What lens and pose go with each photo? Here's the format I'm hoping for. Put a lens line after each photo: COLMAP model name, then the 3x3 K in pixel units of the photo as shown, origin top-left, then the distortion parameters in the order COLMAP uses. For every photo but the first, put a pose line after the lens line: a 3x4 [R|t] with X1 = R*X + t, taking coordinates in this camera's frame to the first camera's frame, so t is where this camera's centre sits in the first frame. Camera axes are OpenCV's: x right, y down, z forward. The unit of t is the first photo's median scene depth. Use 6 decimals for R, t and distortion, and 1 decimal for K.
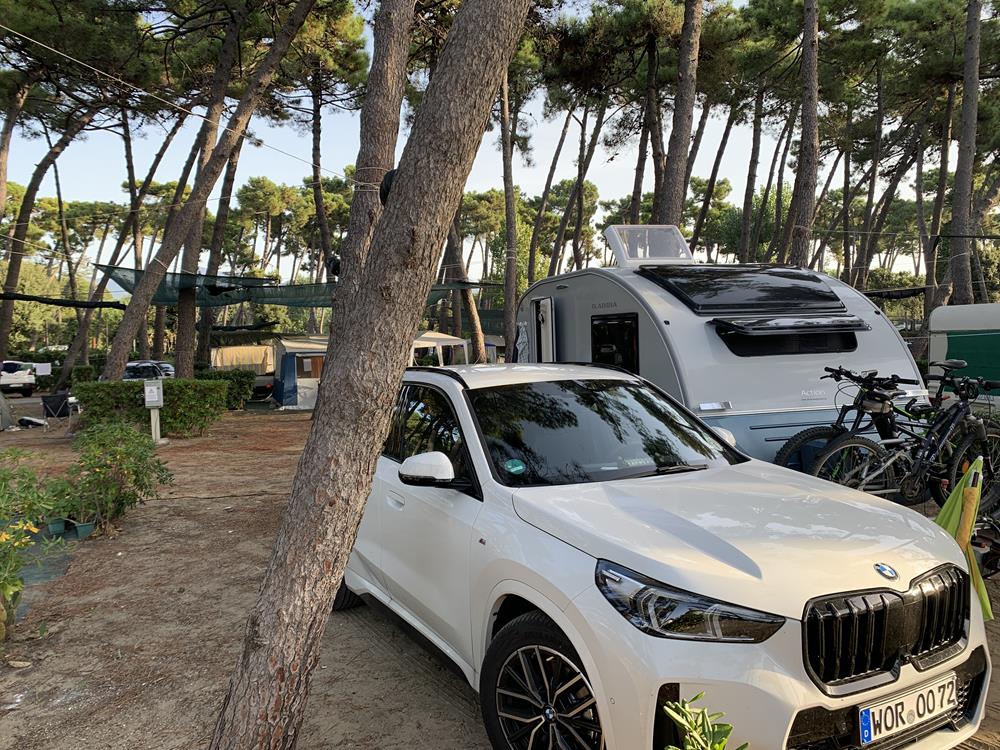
lens RADIAL K [[755.3, 0, 500.0], [0, 755.3, 375.0], [0, 0, 1]] dist [0.041570, -0.031782]
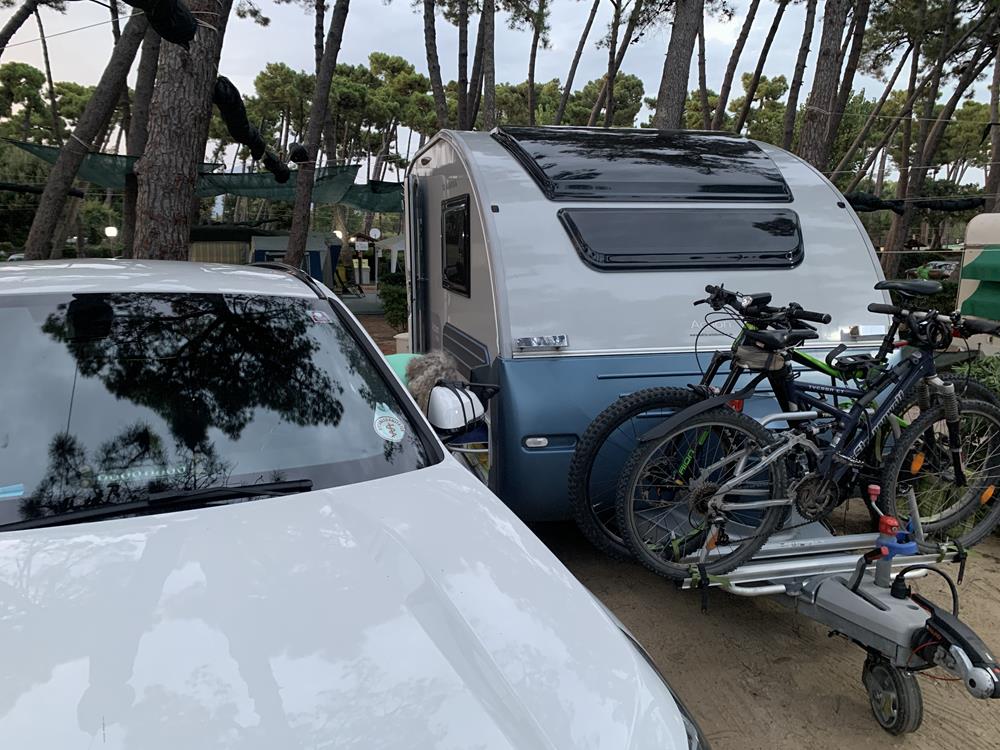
lens RADIAL K [[767.5, 0, 499.9], [0, 767.5, 371.1], [0, 0, 1]] dist [0.010474, -0.009309]
pose [[0.997814, 0.040306, -0.052375, 0.062049], [-0.034081, 0.992808, 0.114761, -0.001576], [0.056624, -0.112725, 0.992011, 0.078311]]
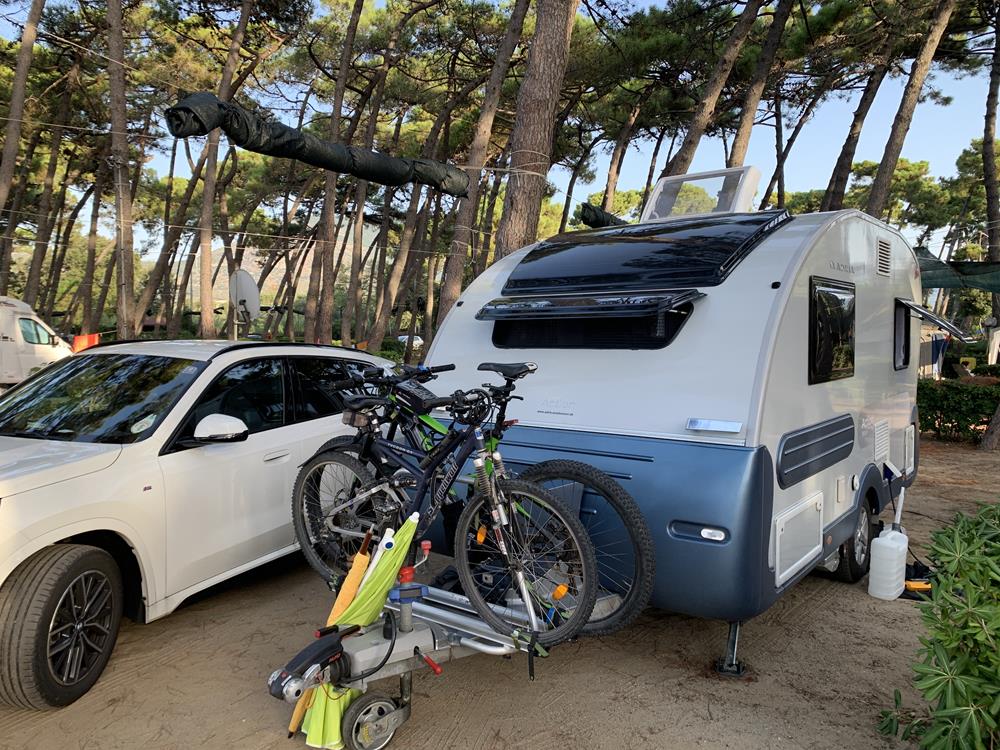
lens RADIAL K [[767.5, 0, 499.9], [0, 767.5, 371.1], [0, 0, 1]] dist [0.010474, -0.009309]
pose [[0.593765, 0.064027, -0.802087, 0.203038], [-0.052591, 0.997786, 0.040717, -0.007156], [0.802918, 0.018006, 0.595818, 0.119853]]
